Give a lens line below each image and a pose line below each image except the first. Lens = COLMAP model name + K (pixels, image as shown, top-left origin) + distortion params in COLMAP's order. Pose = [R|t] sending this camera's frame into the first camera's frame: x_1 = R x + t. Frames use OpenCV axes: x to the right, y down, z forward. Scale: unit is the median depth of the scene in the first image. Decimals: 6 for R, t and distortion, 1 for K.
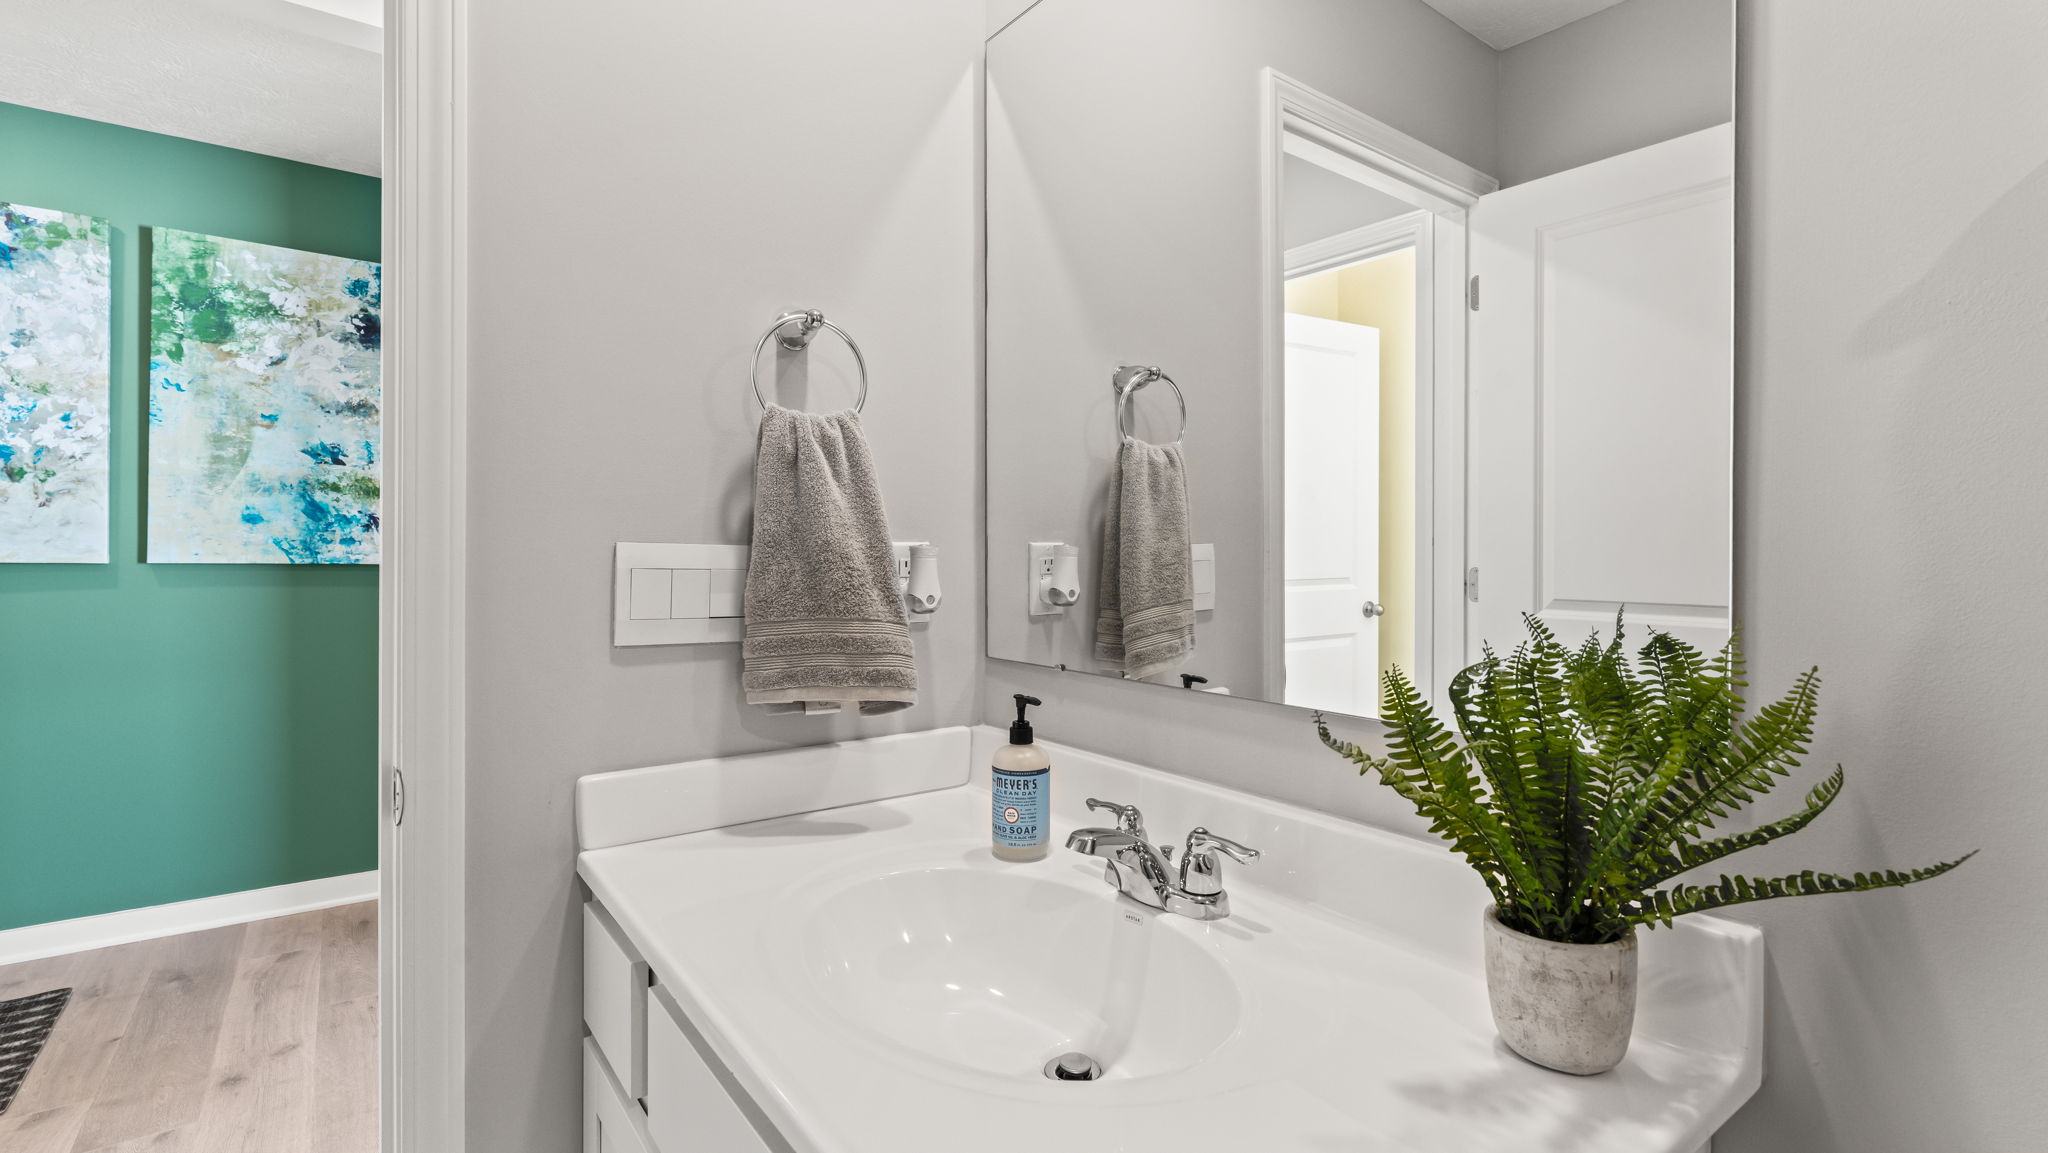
lens RADIAL K [[930.0, 0, 1019.3], [0, 930.0, 561.9], [0, 0, 1]] dist [0.002323, 0.000517]
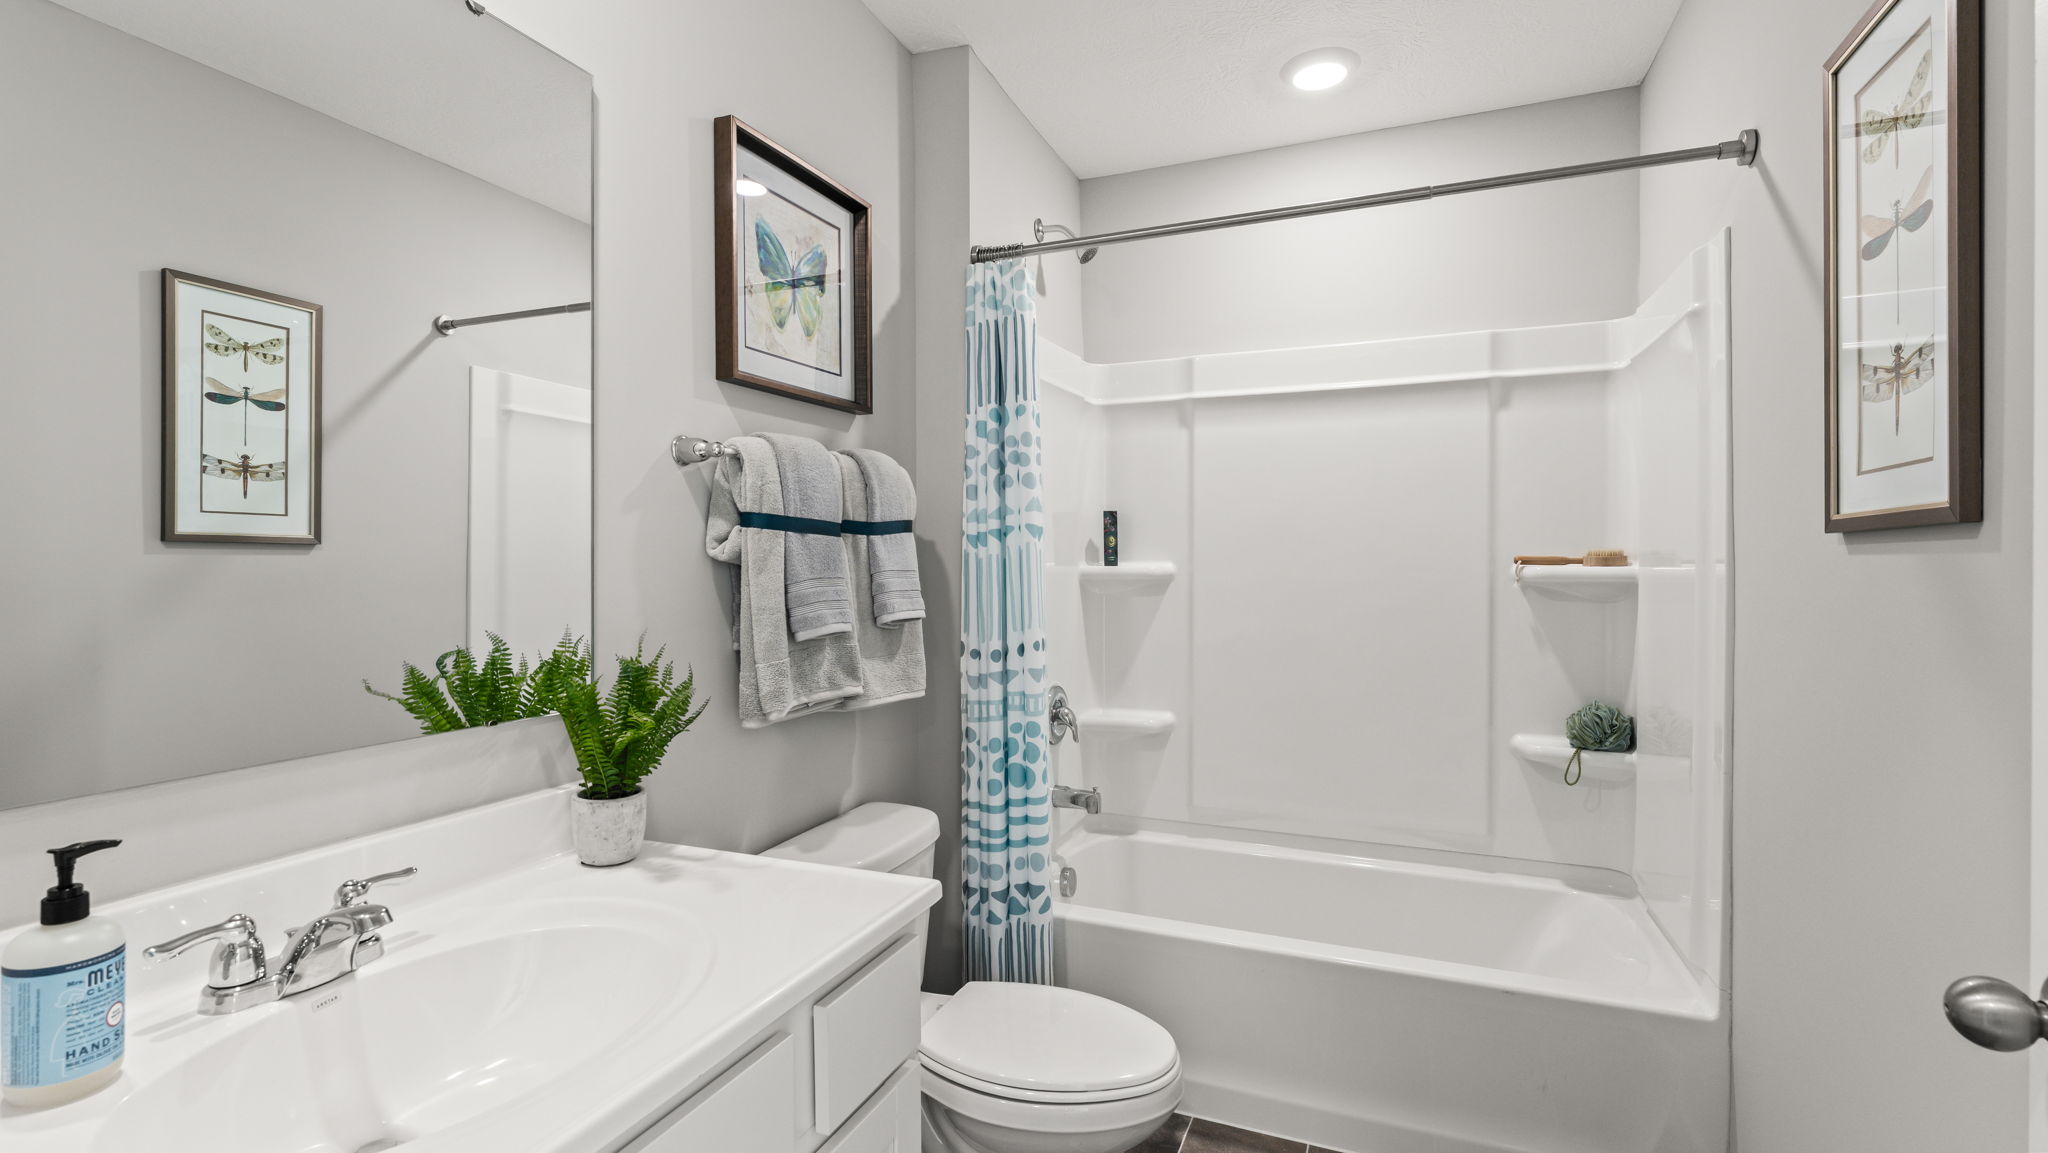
lens RADIAL K [[930.0, 0, 1019.3], [0, 930.0, 561.9], [0, 0, 1]] dist [0.002323, 0.000517]
pose [[-0.497054, -0.004581, 0.867707, -1.075804], [0.010261, 0.999885, 0.011156, -0.073198], [-0.867659, 0.014449, -0.496950, 0.864873]]
